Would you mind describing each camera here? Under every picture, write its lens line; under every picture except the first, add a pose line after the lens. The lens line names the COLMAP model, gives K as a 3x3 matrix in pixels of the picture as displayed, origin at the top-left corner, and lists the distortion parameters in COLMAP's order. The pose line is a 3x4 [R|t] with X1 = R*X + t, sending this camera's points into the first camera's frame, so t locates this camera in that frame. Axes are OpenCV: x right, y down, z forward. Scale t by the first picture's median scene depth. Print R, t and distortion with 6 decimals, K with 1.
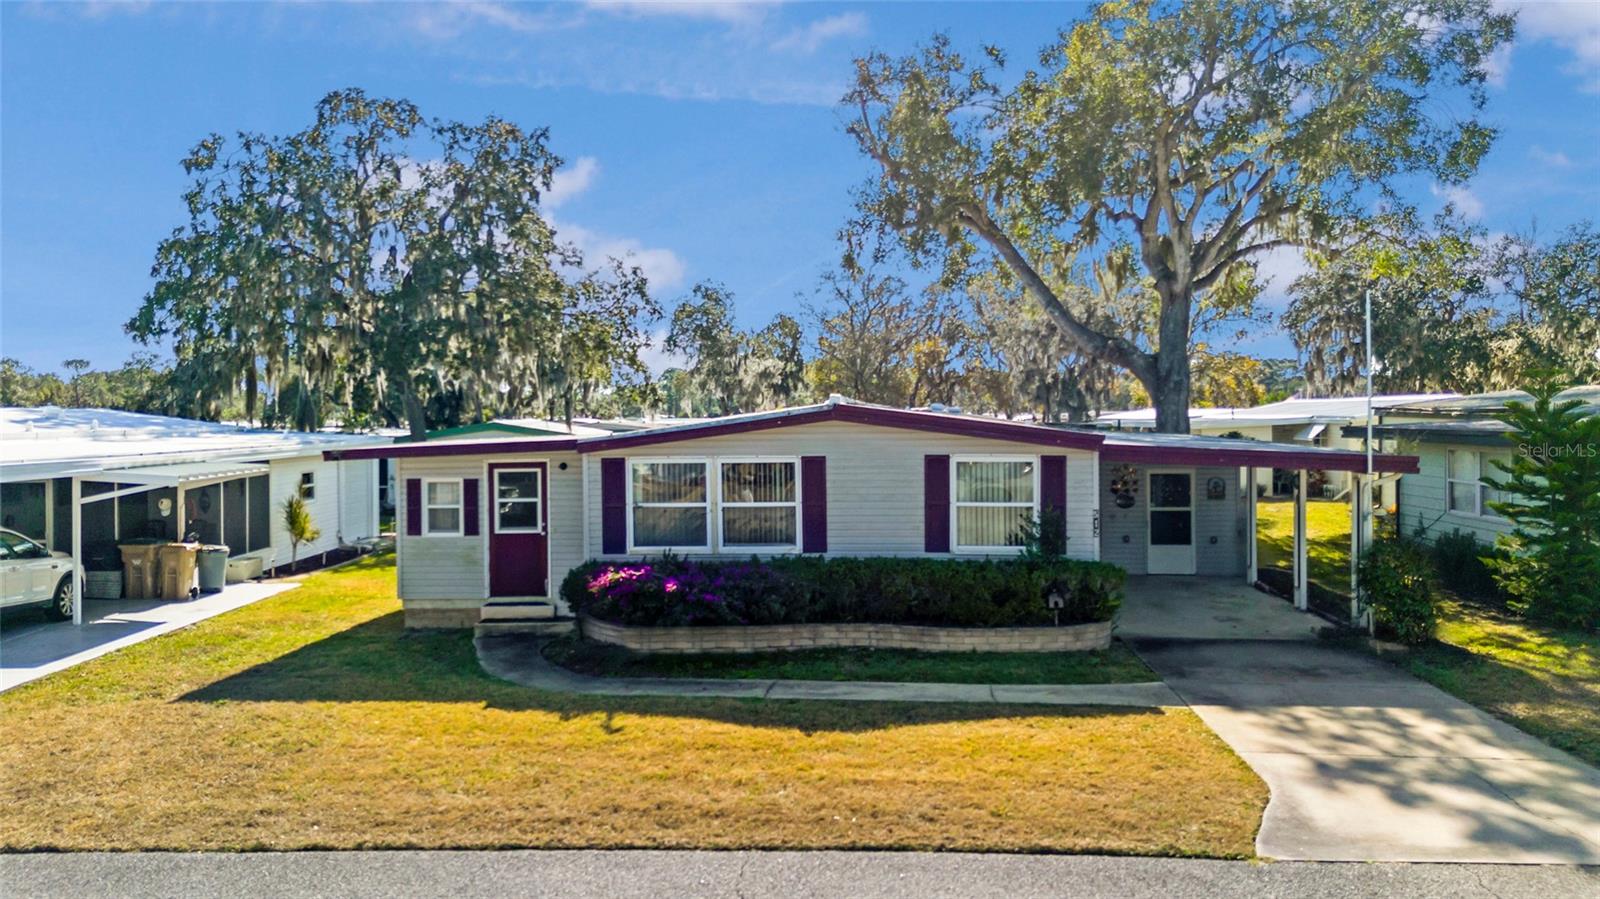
lens RADIAL K [[1116.1, 0, 813.0], [0, 1116.1, 412.8], [0, 0, 1]] dist [0.069706, -0.072472]
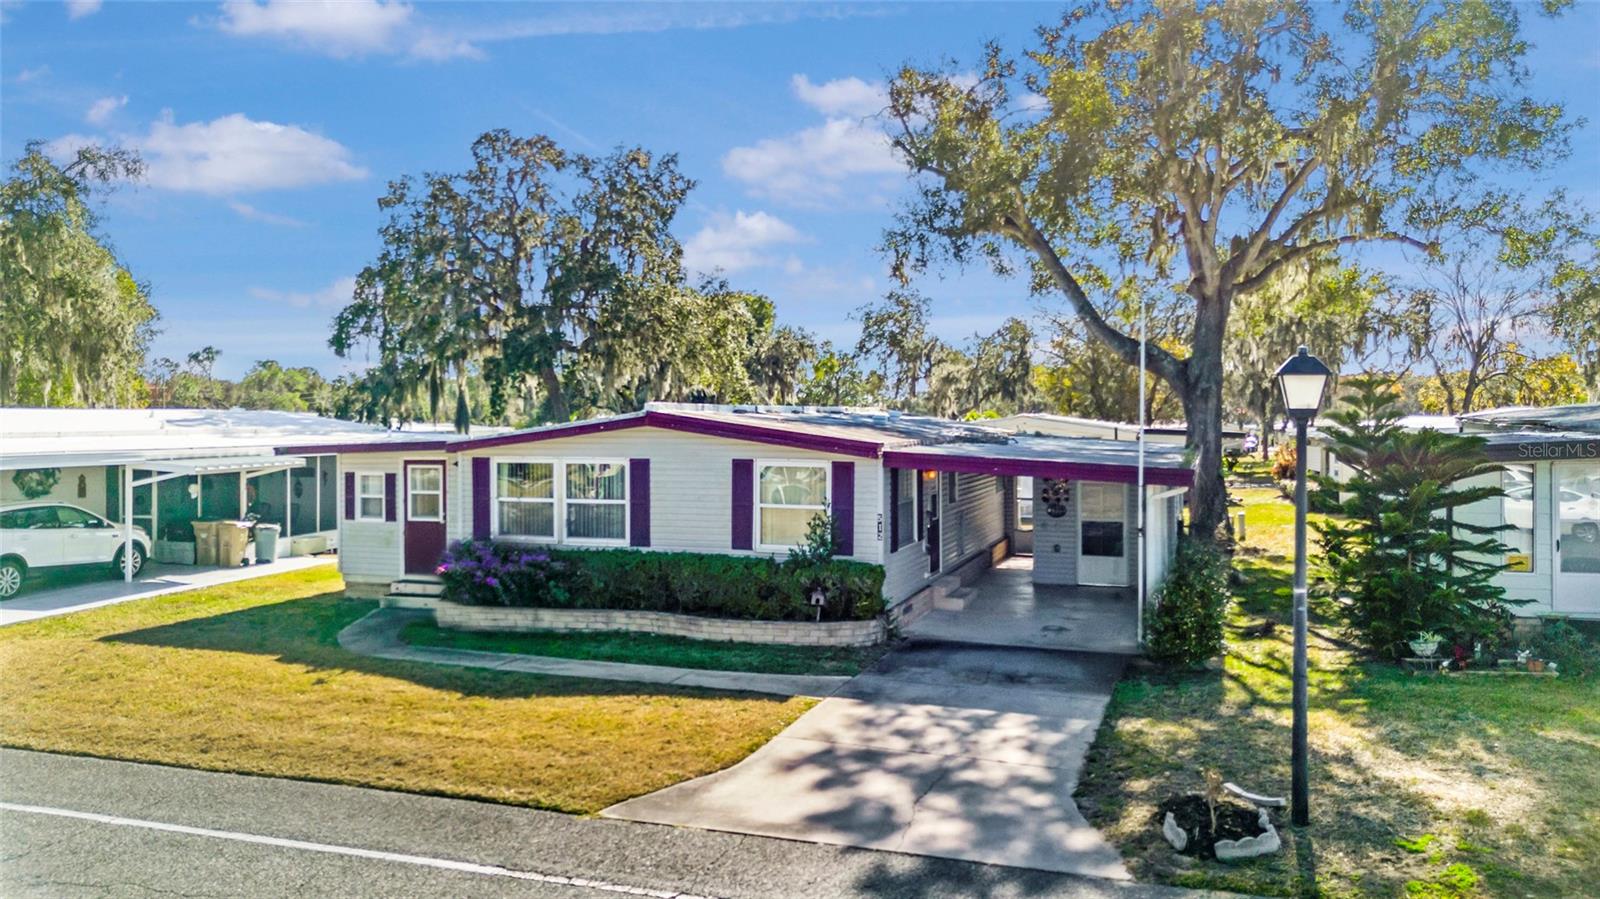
lens RADIAL K [[1116.1, 0, 813.0], [0, 1116.1, 412.8], [0, 0, 1]] dist [0.069706, -0.072472]
pose [[0.965247, 0.006481, -0.261258, 0.453288], [-0.007298, 0.999971, -0.002155, -0.005136], [0.261236, 0.003987, 0.965267, -0.019793]]
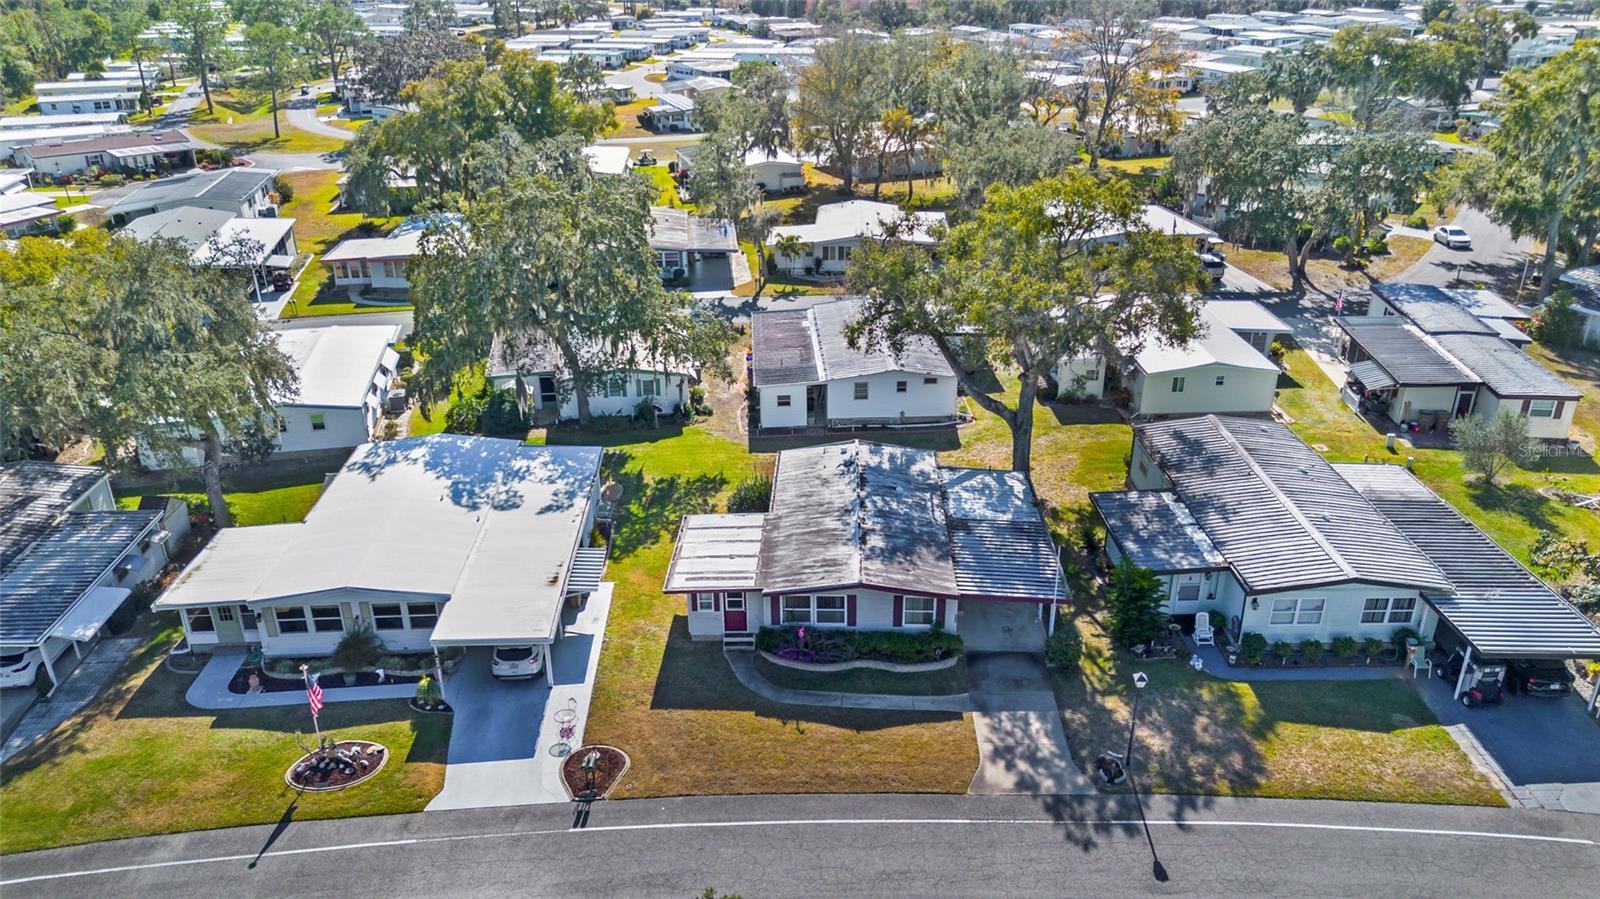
lens RADIAL K [[1116.1, 0, 813.0], [0, 1116.1, 412.8], [0, 0, 1]] dist [0.069706, -0.072472]
pose [[0.999388, -0.018934, 0.029413, -0.161382], [0.006076, 0.922030, 0.387071, -1.391717], [-0.034448, -0.386656, 0.921581, -1.278822]]
